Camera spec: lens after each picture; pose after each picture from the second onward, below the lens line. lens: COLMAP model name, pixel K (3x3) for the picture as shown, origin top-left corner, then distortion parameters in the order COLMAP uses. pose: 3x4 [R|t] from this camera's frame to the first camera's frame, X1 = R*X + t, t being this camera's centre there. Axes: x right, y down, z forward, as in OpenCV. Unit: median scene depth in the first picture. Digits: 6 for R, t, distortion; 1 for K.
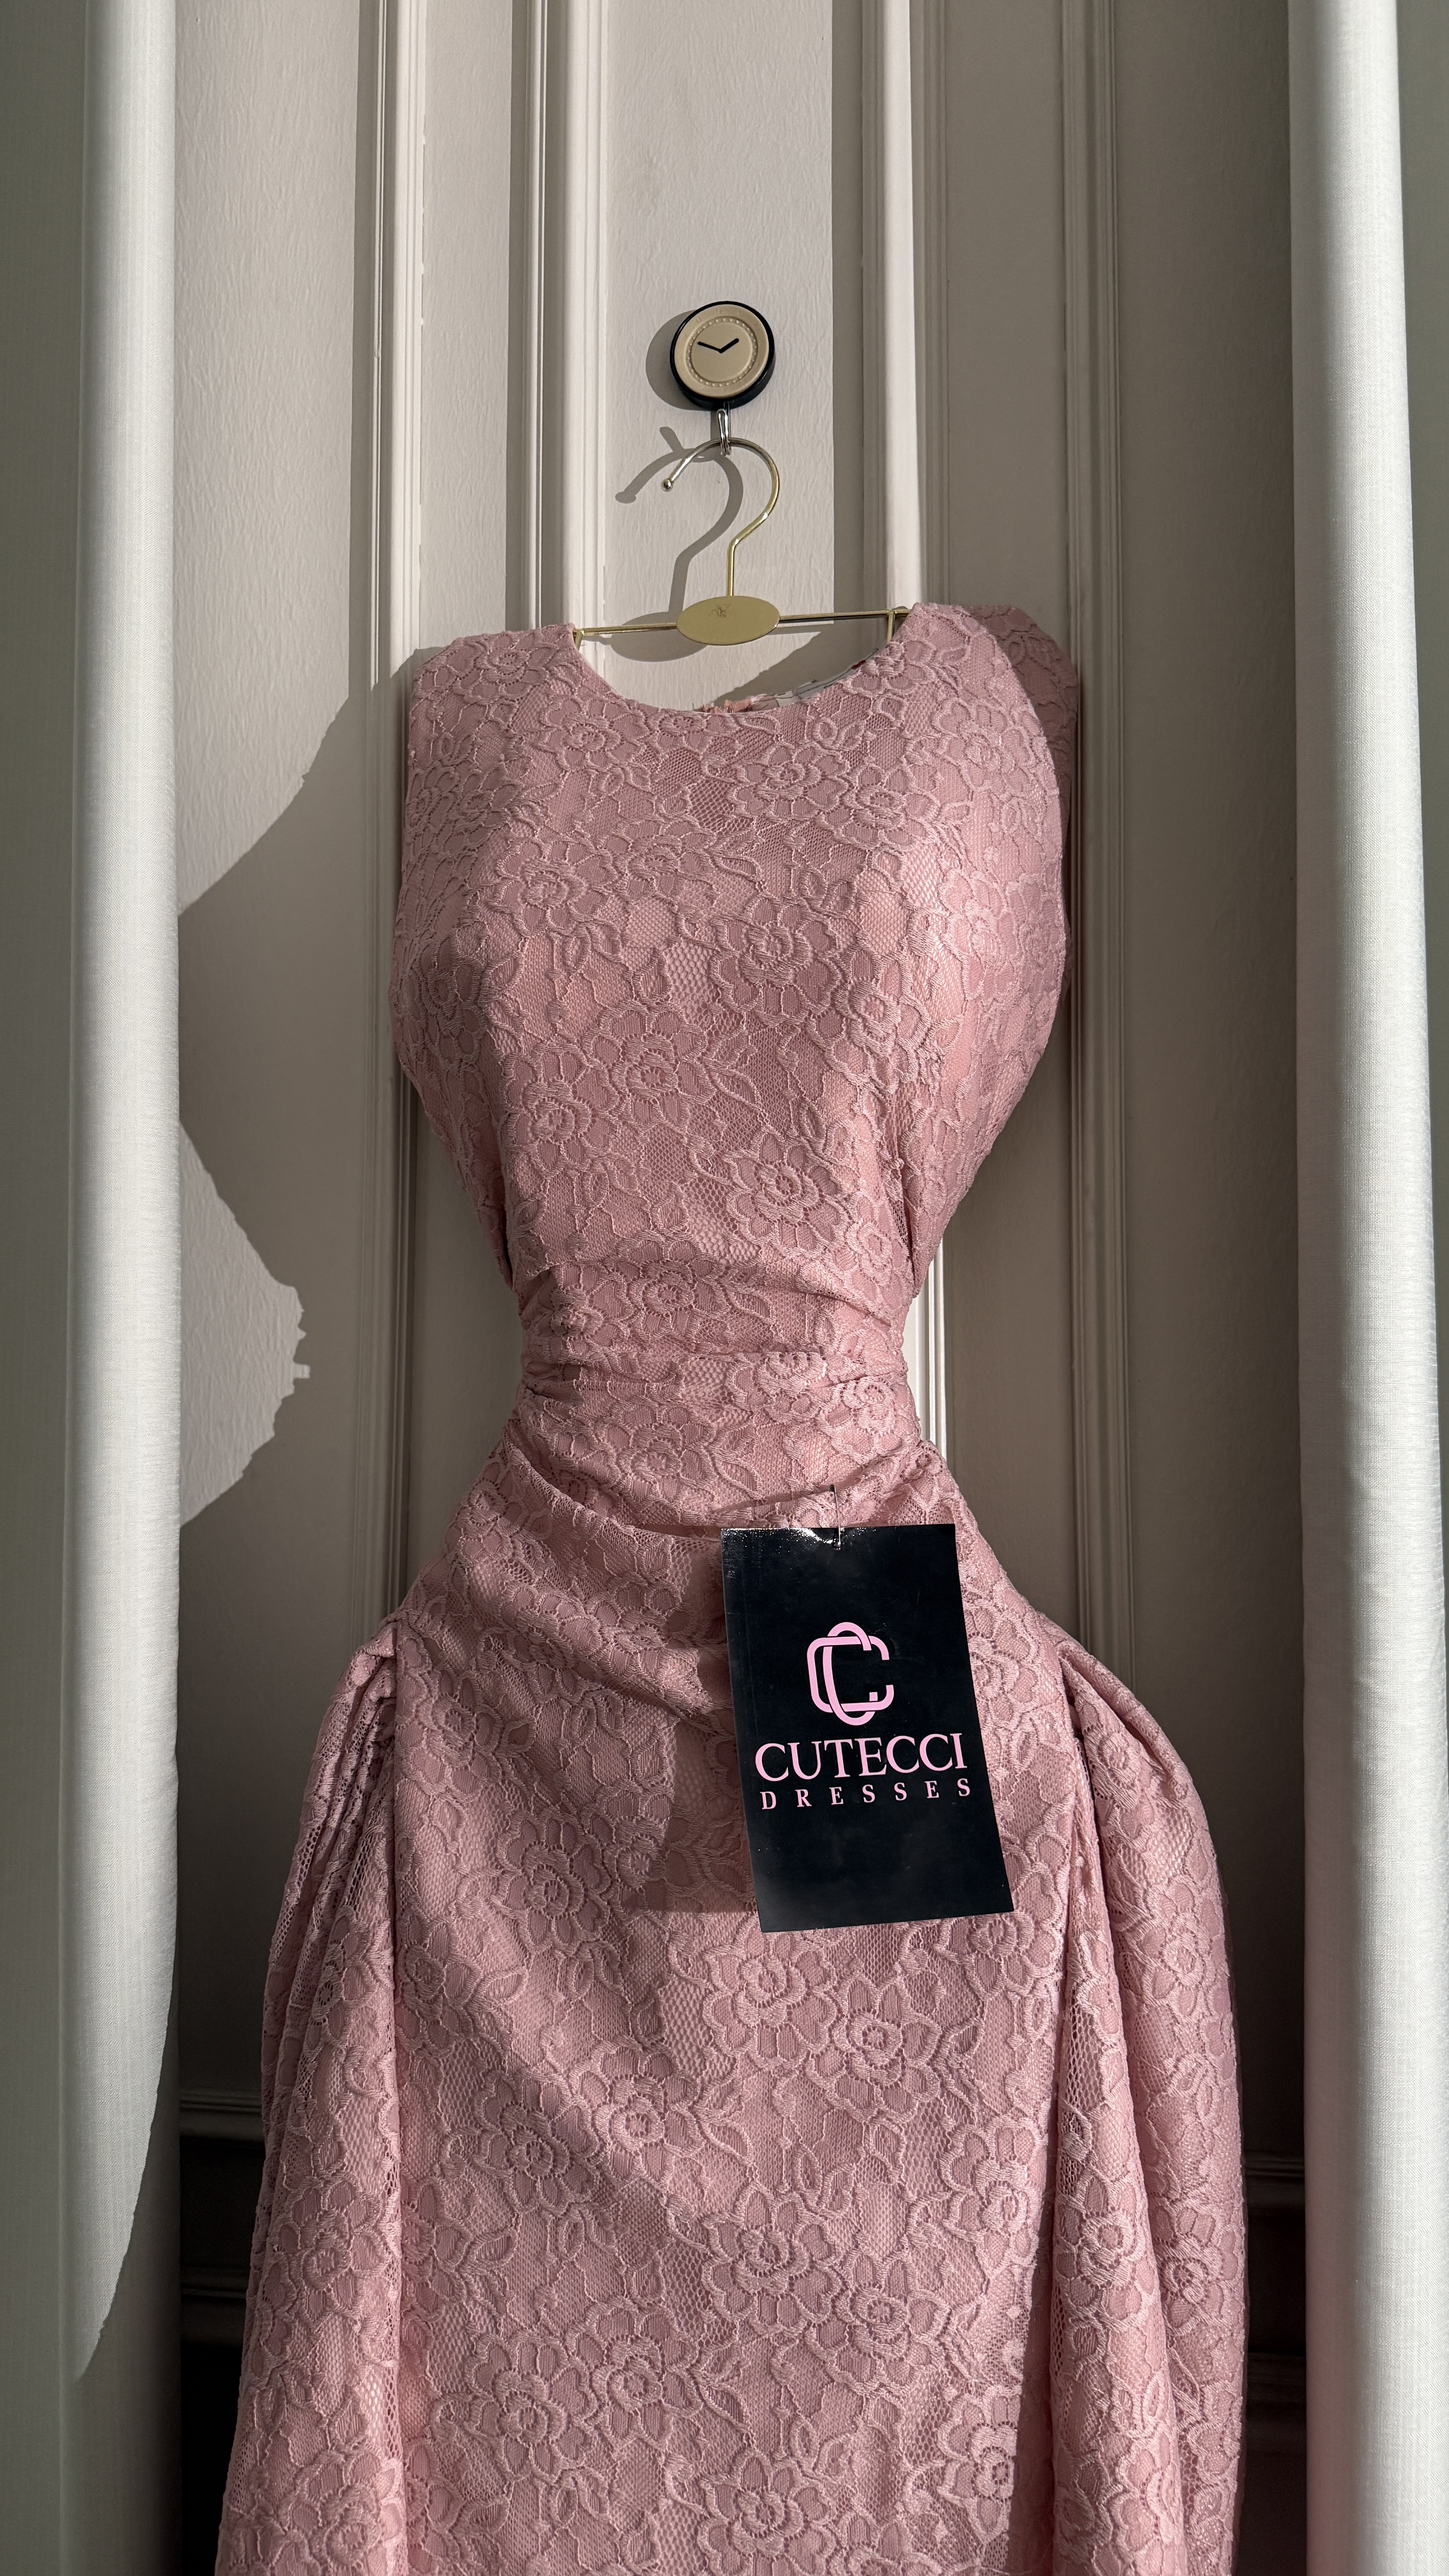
lens RADIAL K [[1811.7, 0, 720.6], [0, 1811.7, 1293.8], [0, 0, 1]] dist [0.146493, -0.251720]
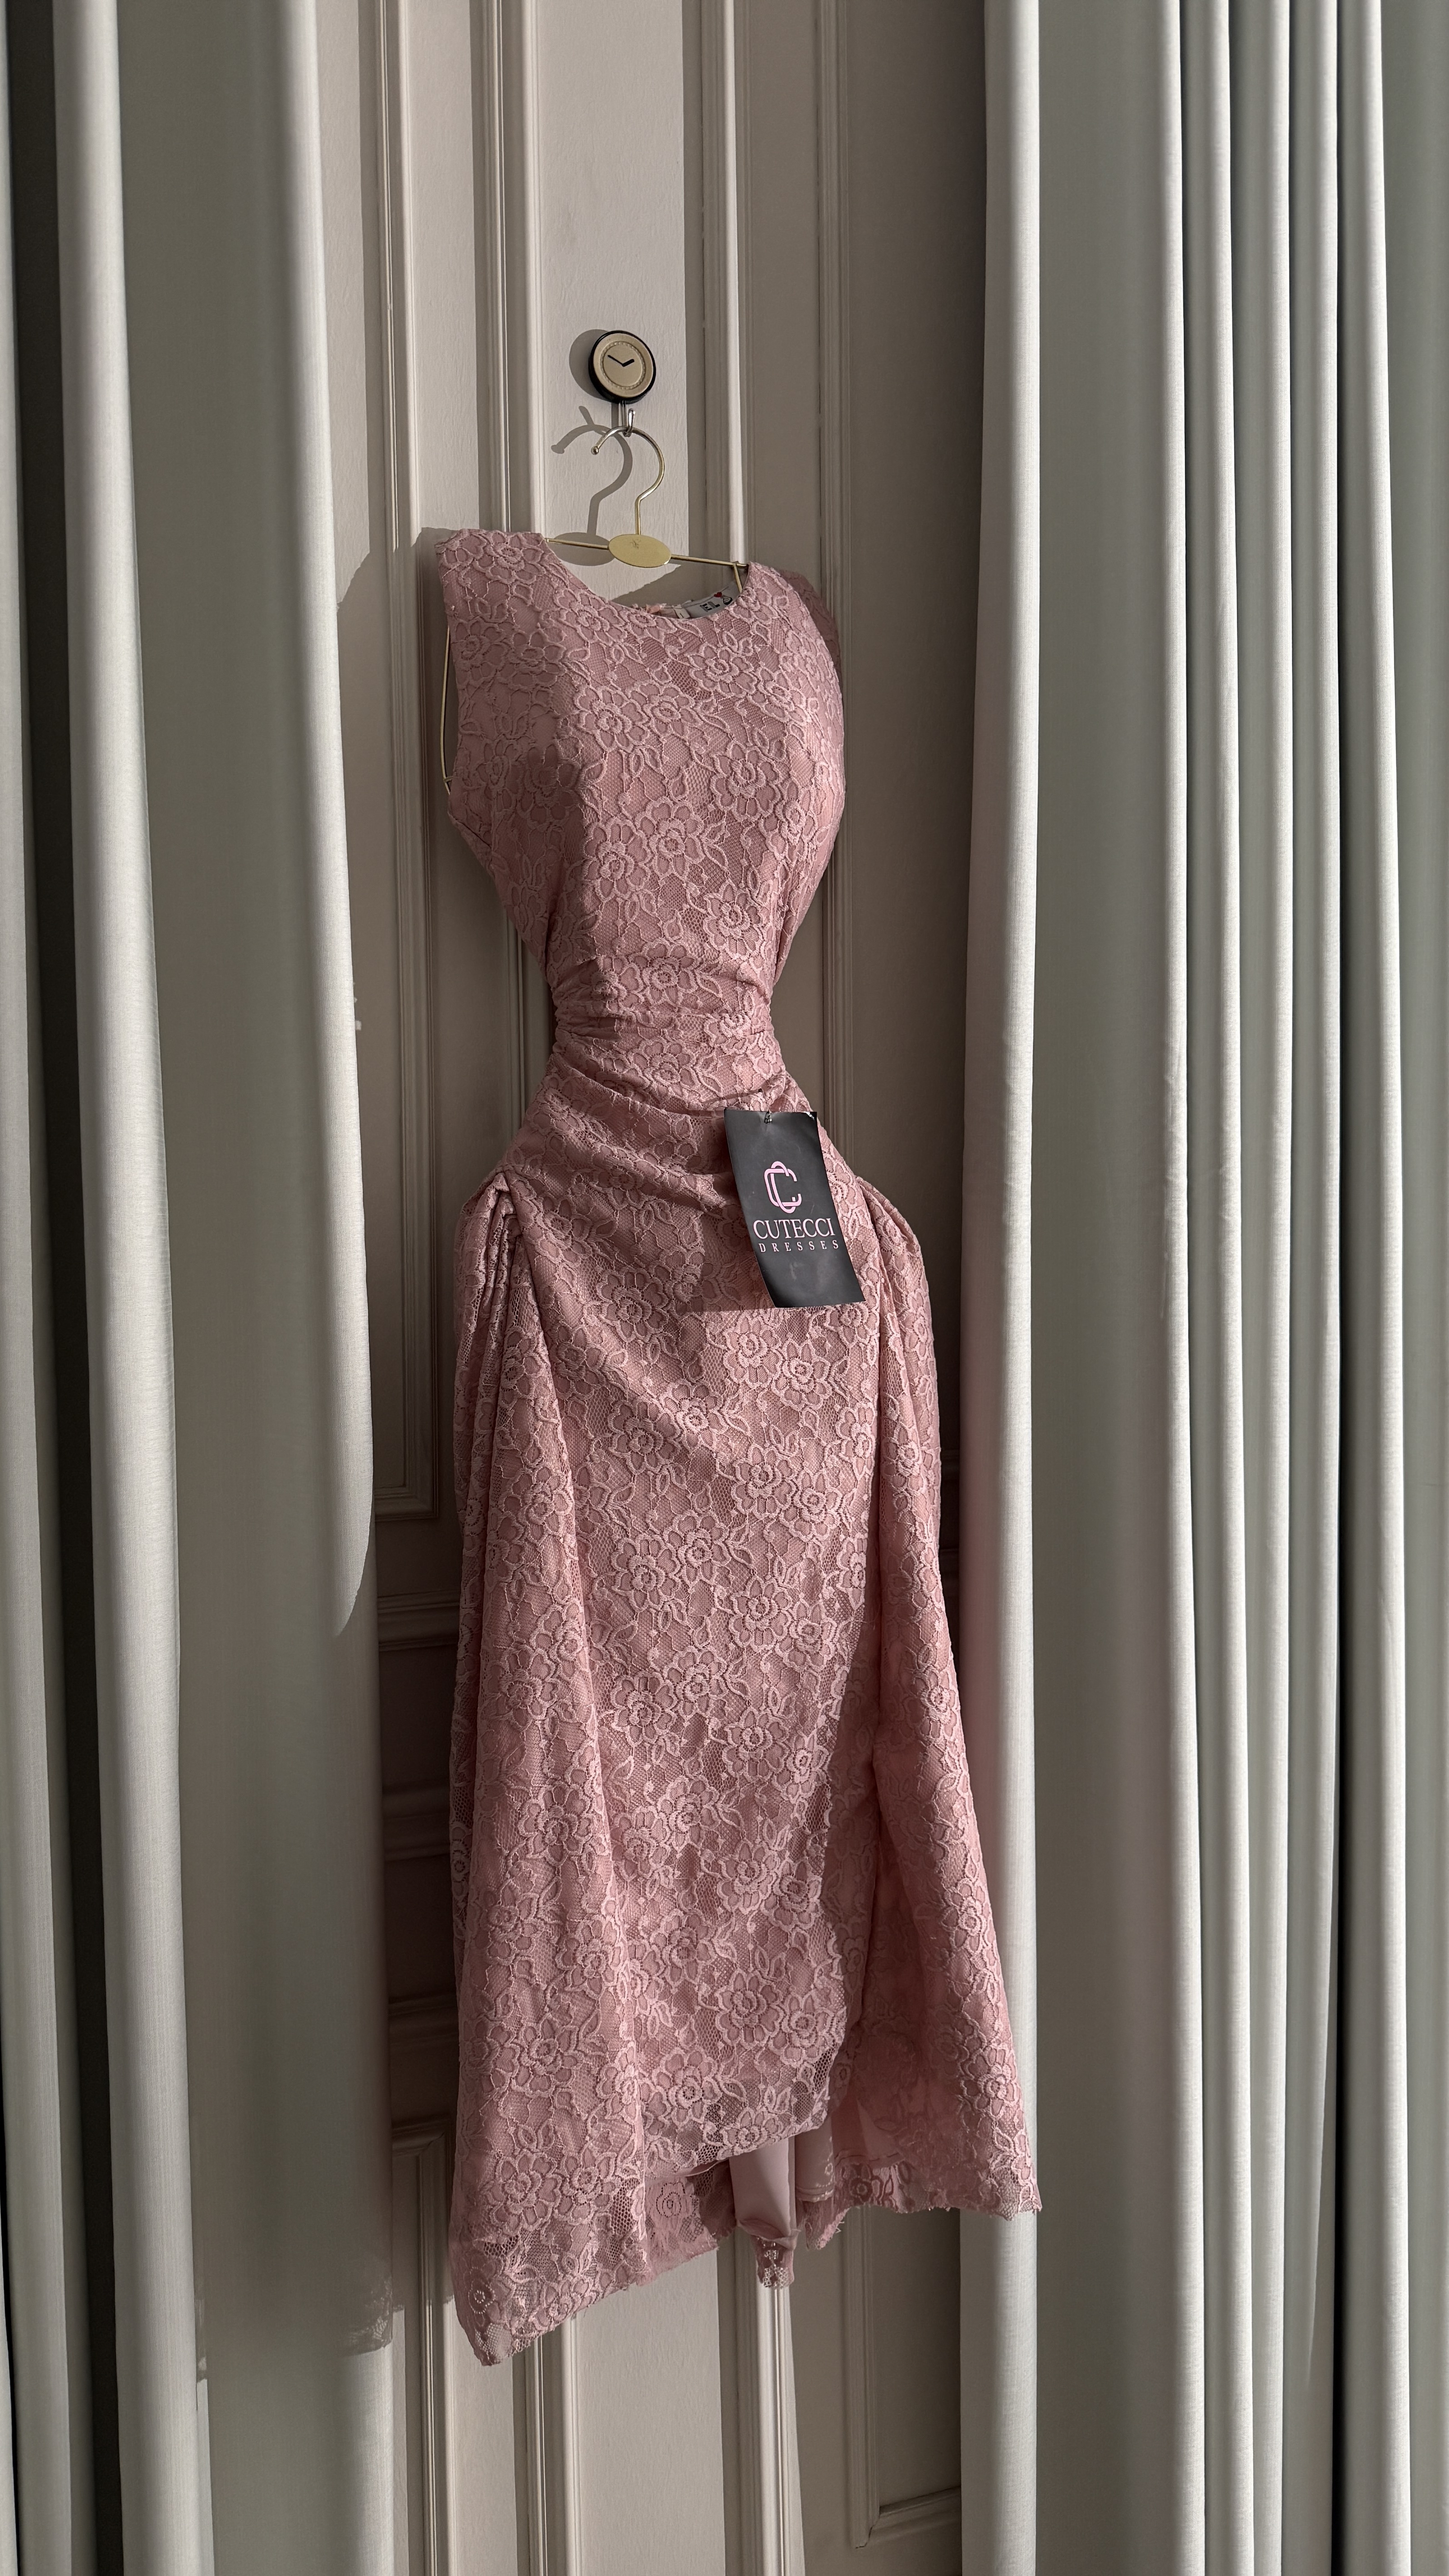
lens RADIAL K [[1762.7, 0, 711.7], [0, 1762.7, 1290.3], [0, 0, 1]] dist [0.195261, -0.376389]
pose [[0.872551, -0.033798, 0.487353, -0.827257], [-0.019462, 0.994407, 0.103806, 0.120916], [-0.488136, -0.100061, 0.867013, -0.506724]]
